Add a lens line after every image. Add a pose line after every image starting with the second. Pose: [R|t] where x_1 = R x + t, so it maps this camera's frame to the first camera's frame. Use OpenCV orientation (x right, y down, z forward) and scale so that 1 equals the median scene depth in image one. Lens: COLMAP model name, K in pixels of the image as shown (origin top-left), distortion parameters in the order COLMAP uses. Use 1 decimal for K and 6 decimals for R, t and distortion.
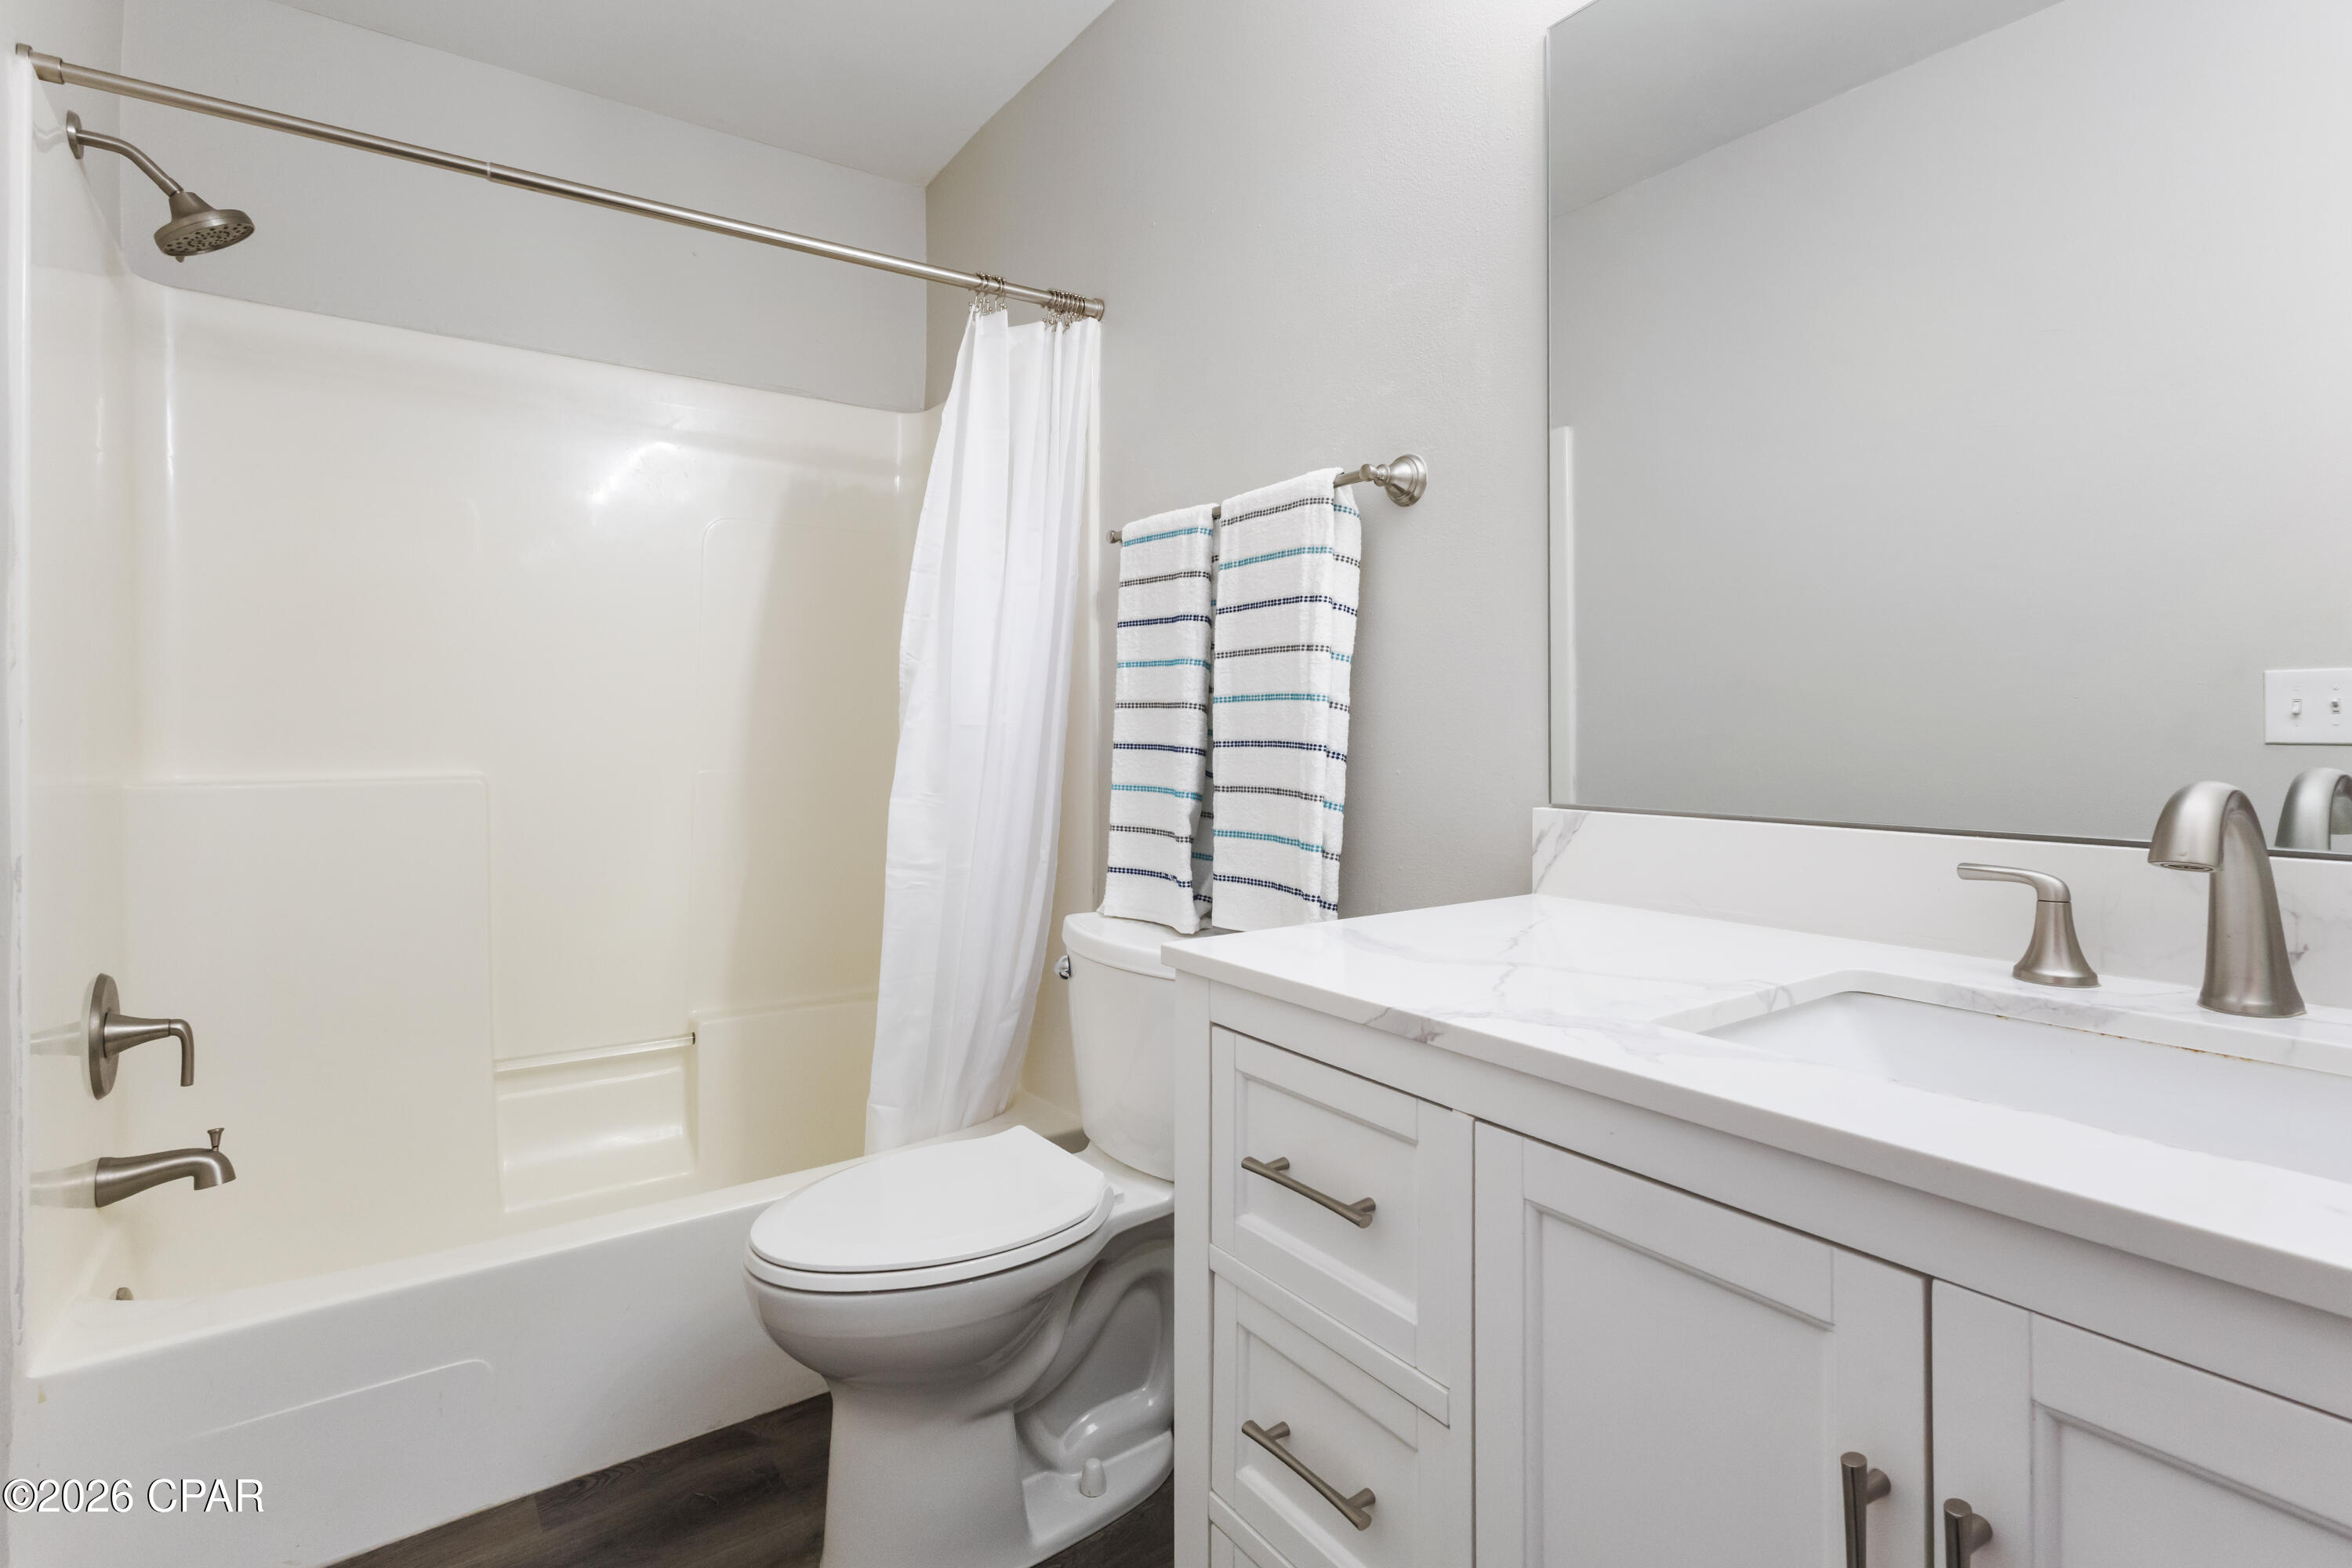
lens RADIAL K [[1104.5, 0, 1178.2], [0, 1104.5, 695.7], [0, 0, 1]] dist [0.001048, 0.000518]
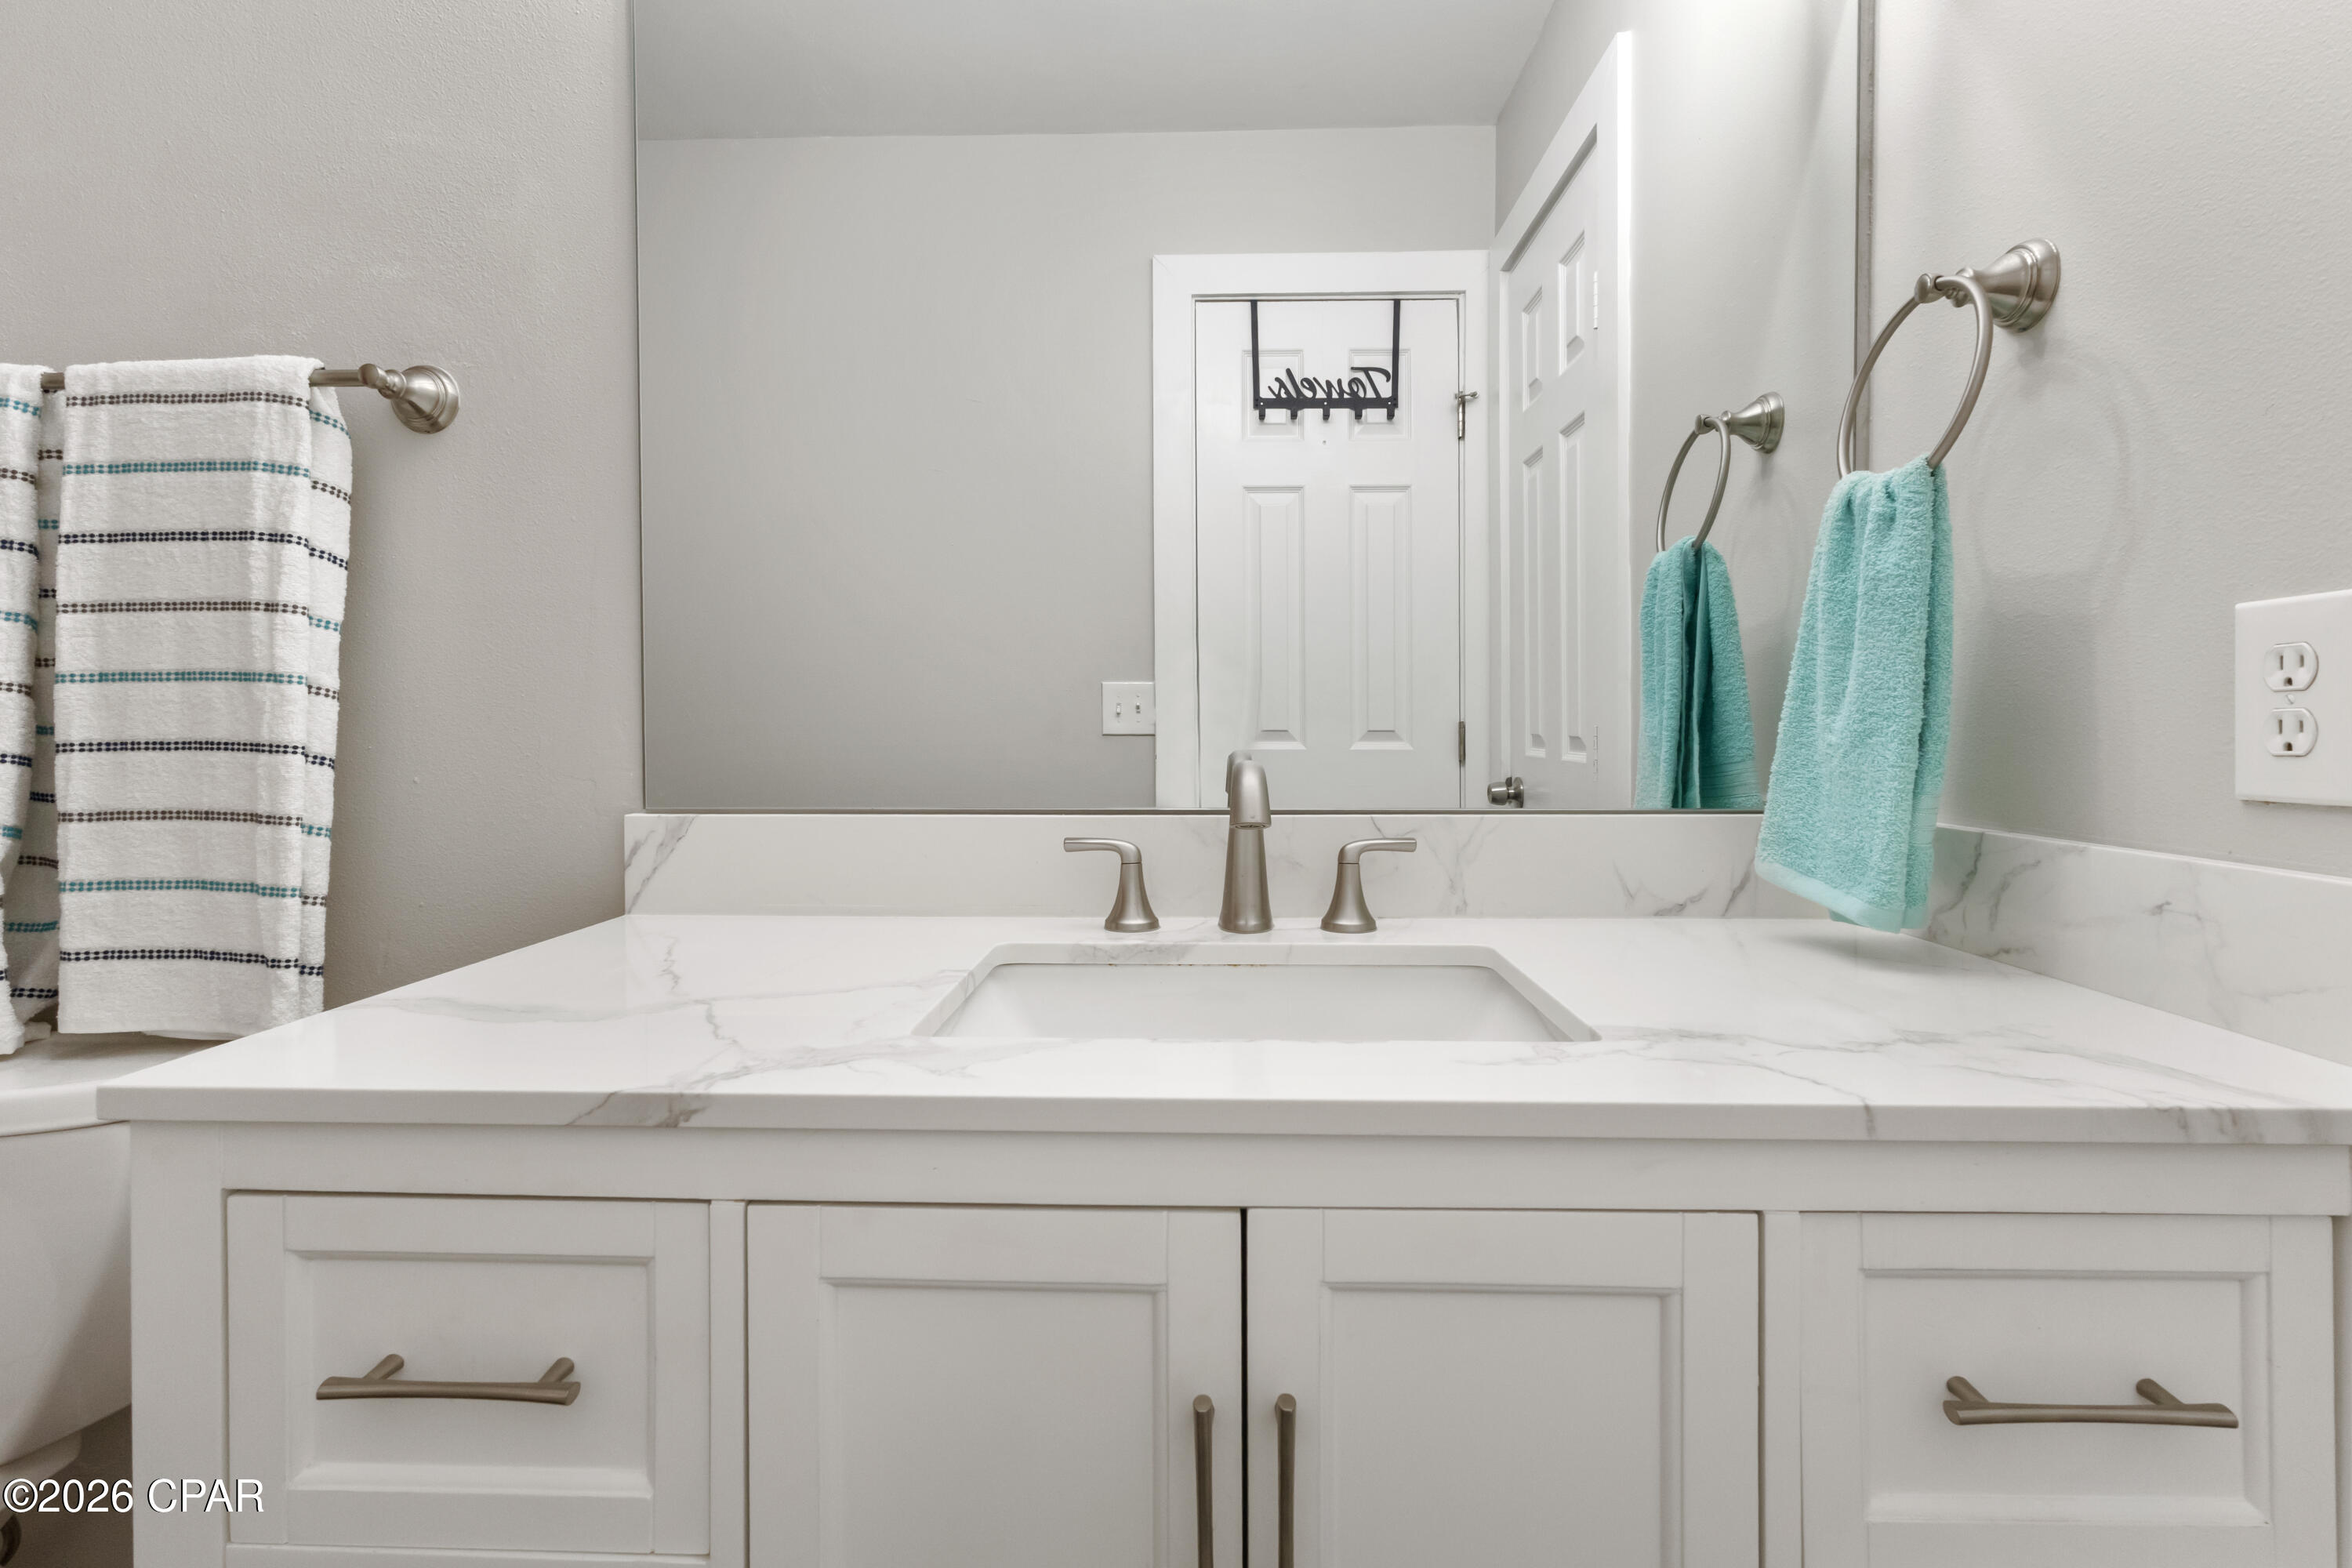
lens RADIAL K [[1109.0, 0, 1175.4], [0, 1109.0, 719.7], [0, 0, 1]] dist [0.009715, -0.000580]
pose [[0.627333, 0.002444, 0.778747, -0.070811], [-0.022086, 0.999649, 0.014654, 0.004750], [-0.778438, -0.026393, 0.627167, 0.107742]]
